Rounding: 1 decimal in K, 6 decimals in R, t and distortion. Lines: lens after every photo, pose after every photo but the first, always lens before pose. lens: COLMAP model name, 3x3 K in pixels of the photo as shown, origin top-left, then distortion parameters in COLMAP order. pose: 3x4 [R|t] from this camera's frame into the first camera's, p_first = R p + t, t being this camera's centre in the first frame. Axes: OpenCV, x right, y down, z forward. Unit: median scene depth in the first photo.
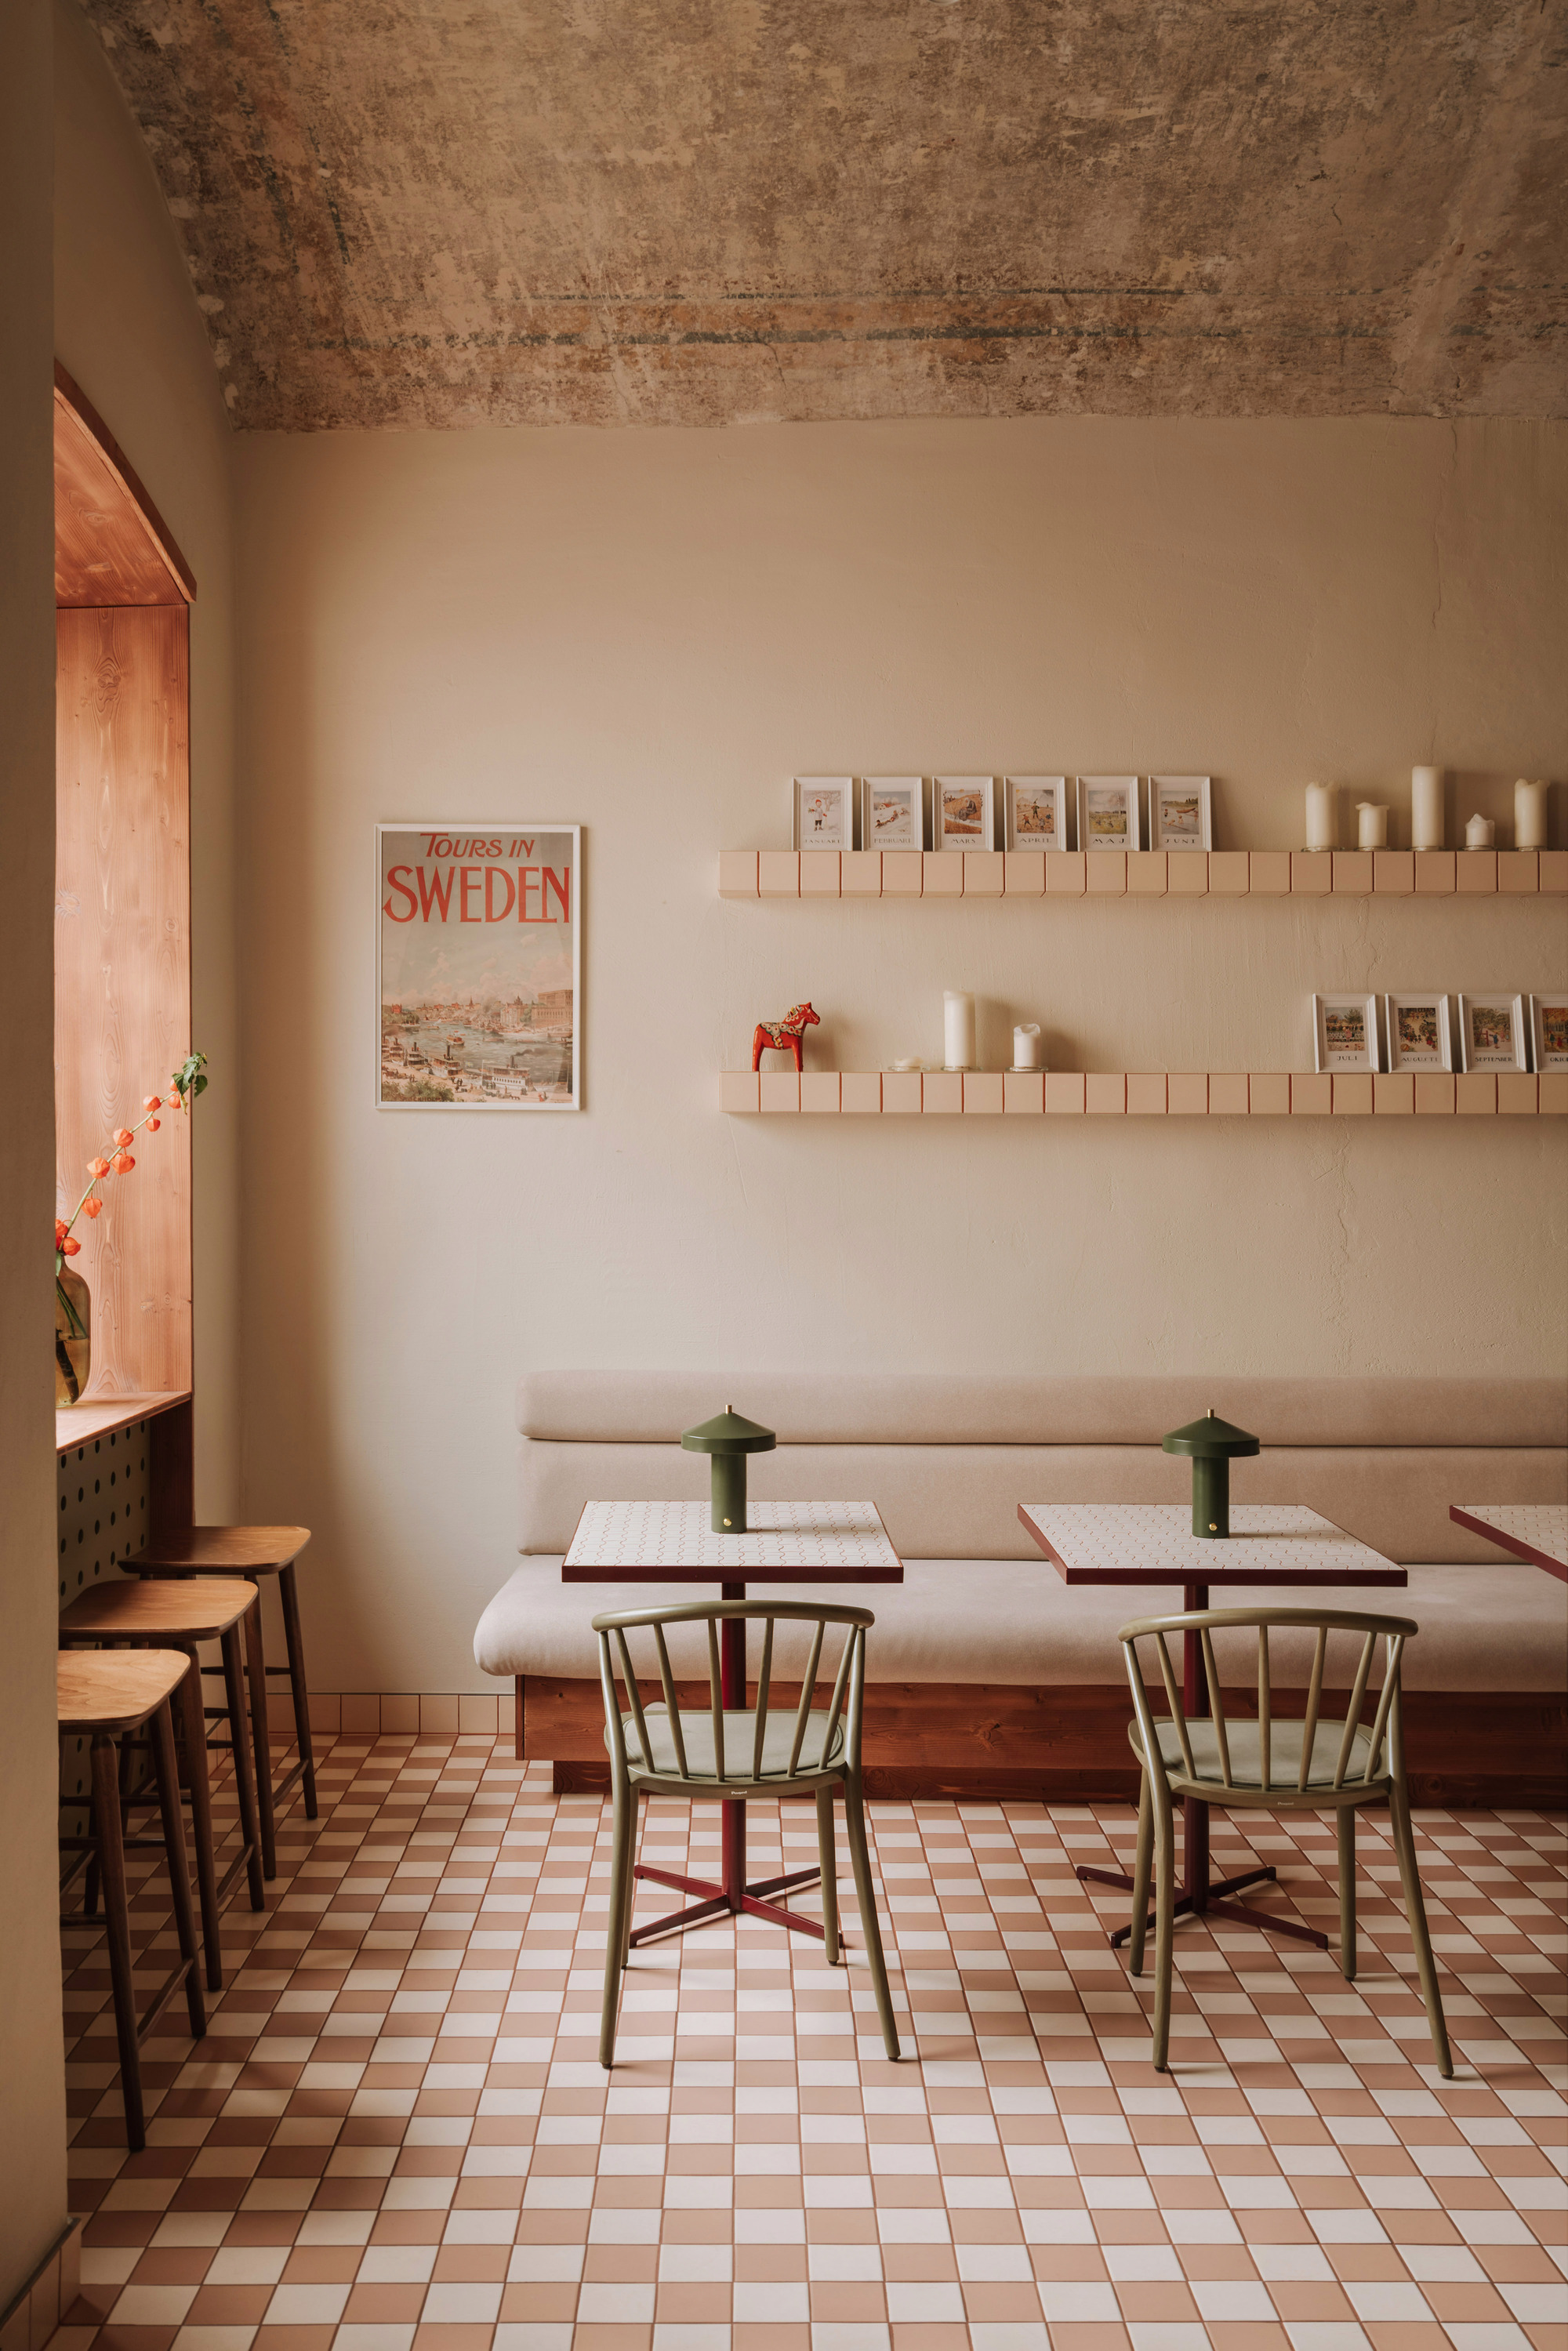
lens RADIAL K [[2179.7, 0, 780.1], [0, 2179.7, 1127.7], [0, 0, 1]] dist [0.015218, 0.004744]
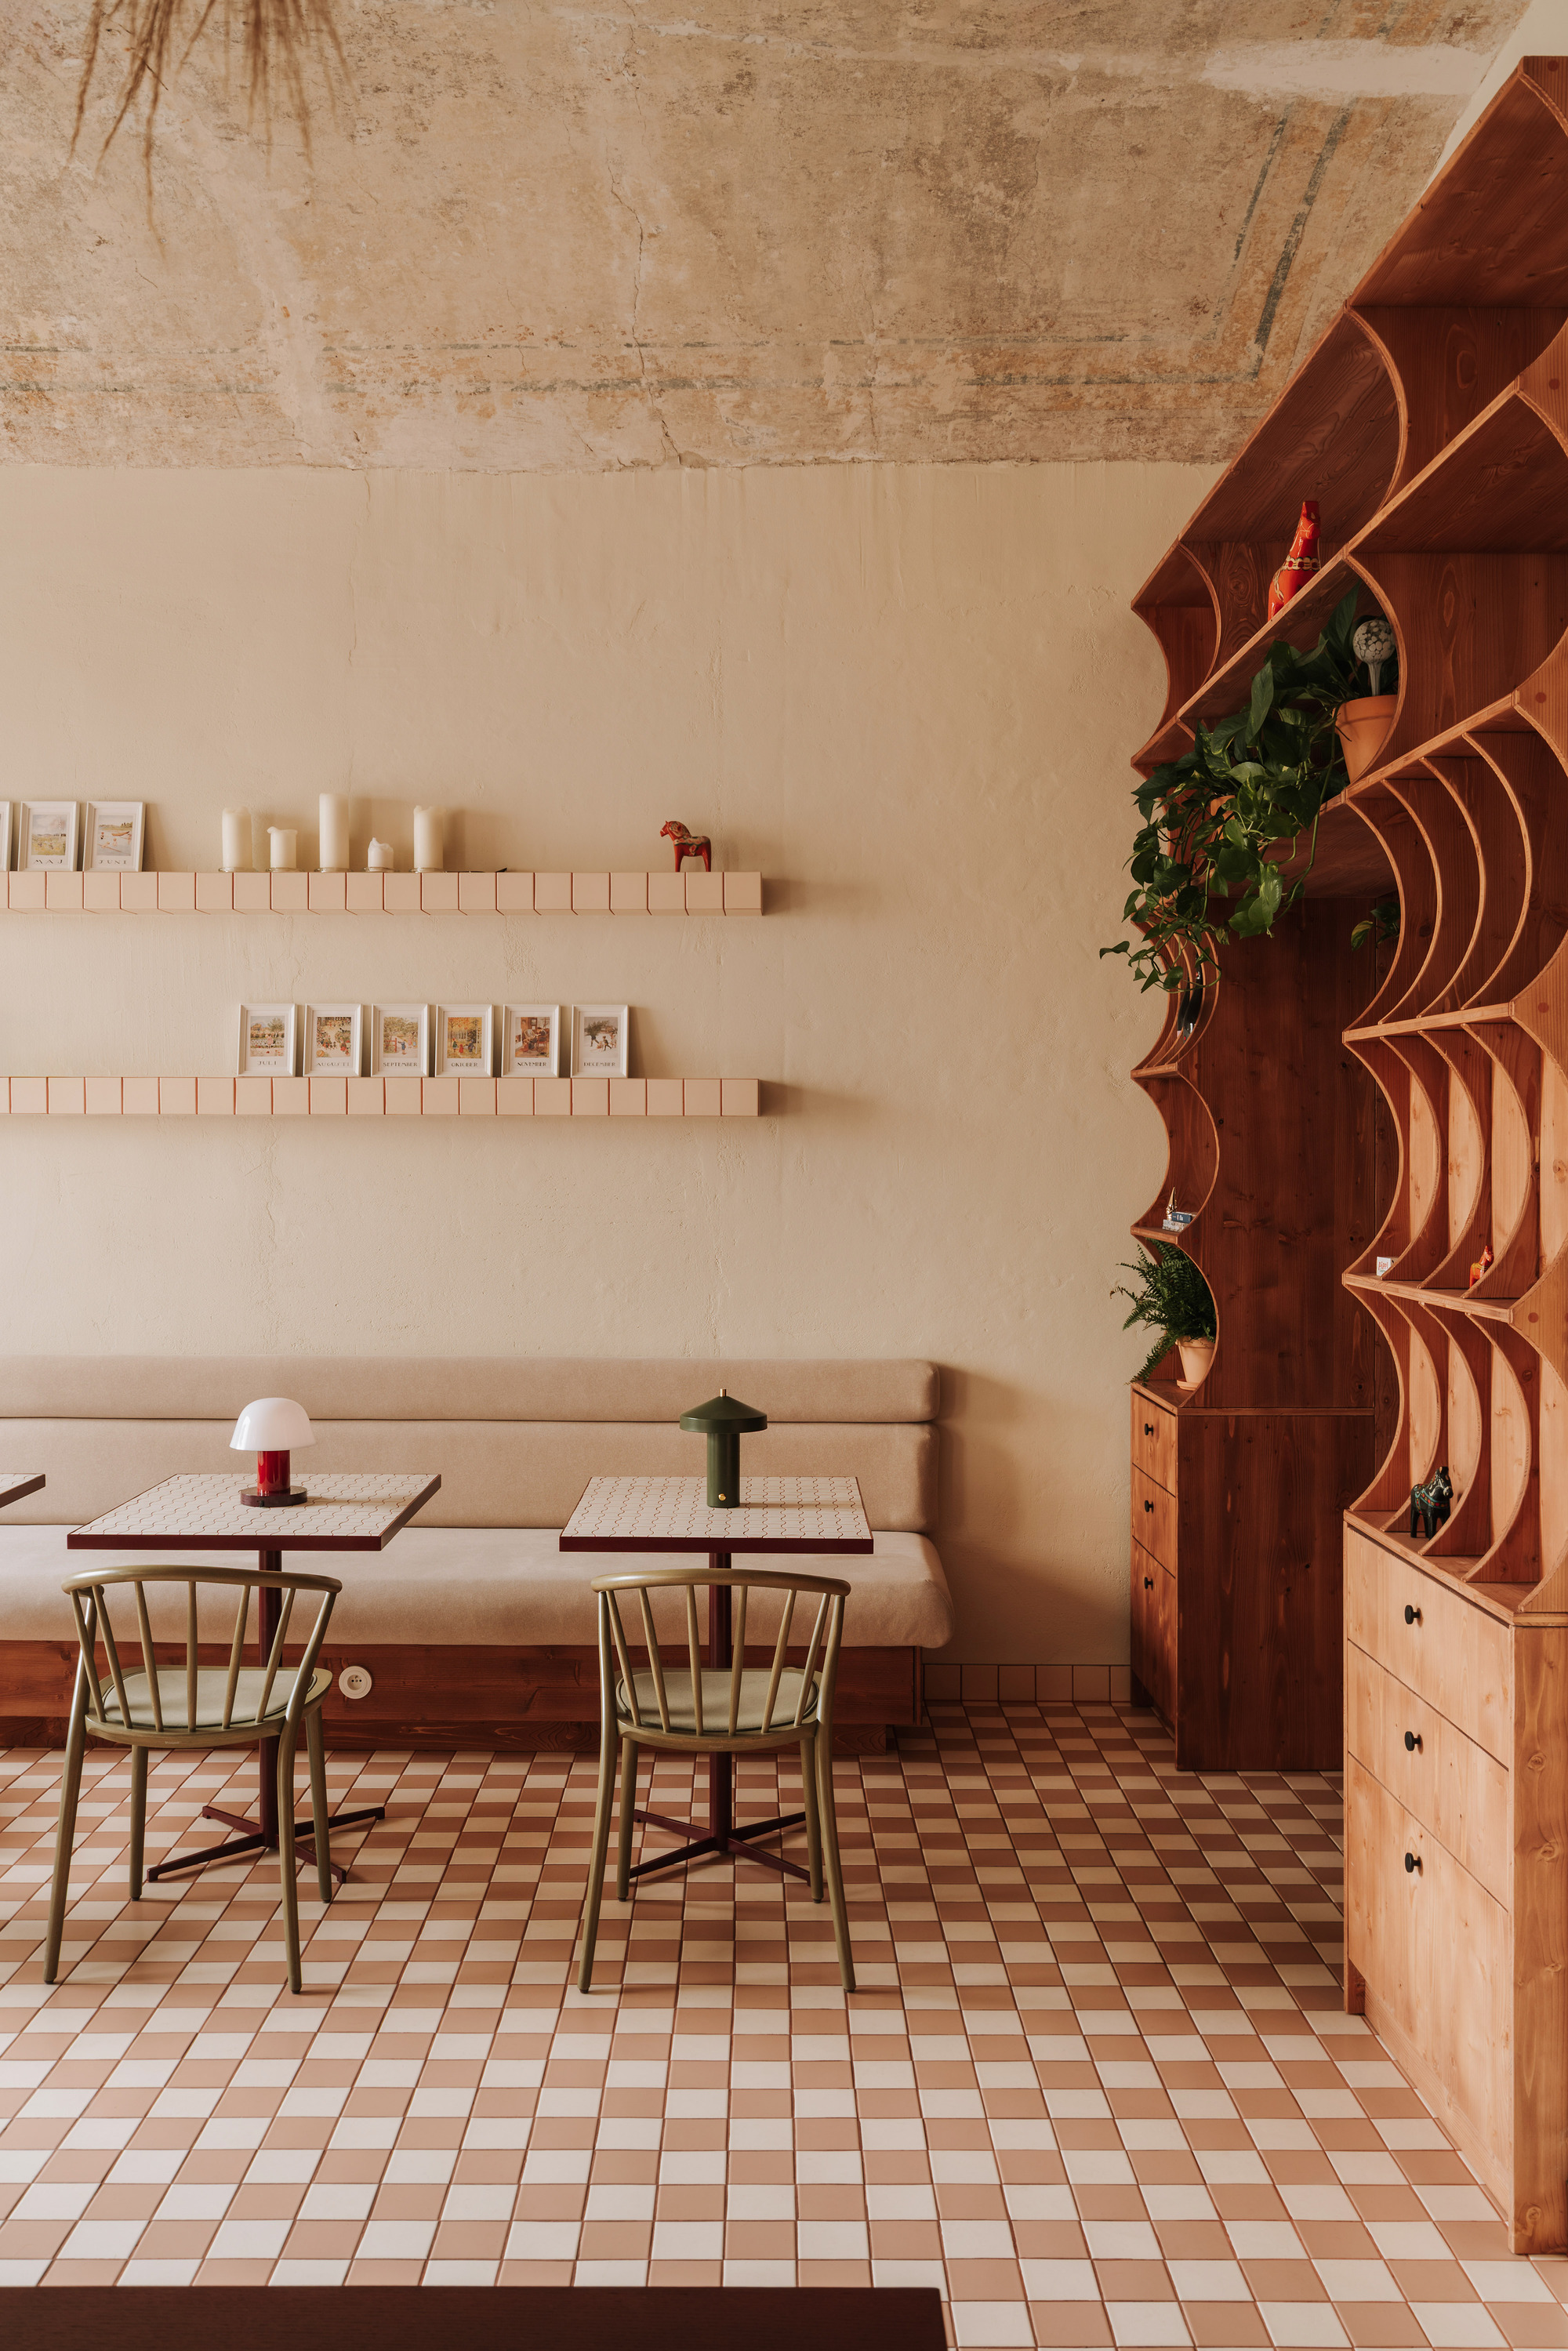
lens RADIAL K [[2018.0, 0, 784.0], [0, 2018.0, 1175.5], [0, 0, 1]] dist [0.009676, 0.008350]
pose [[0.999994, 0.001799, 0.002896, 0.323056], [-0.001859, 0.999780, 0.020892, 0.001549], [-0.002858, -0.020897, 0.999778, -0.003493]]
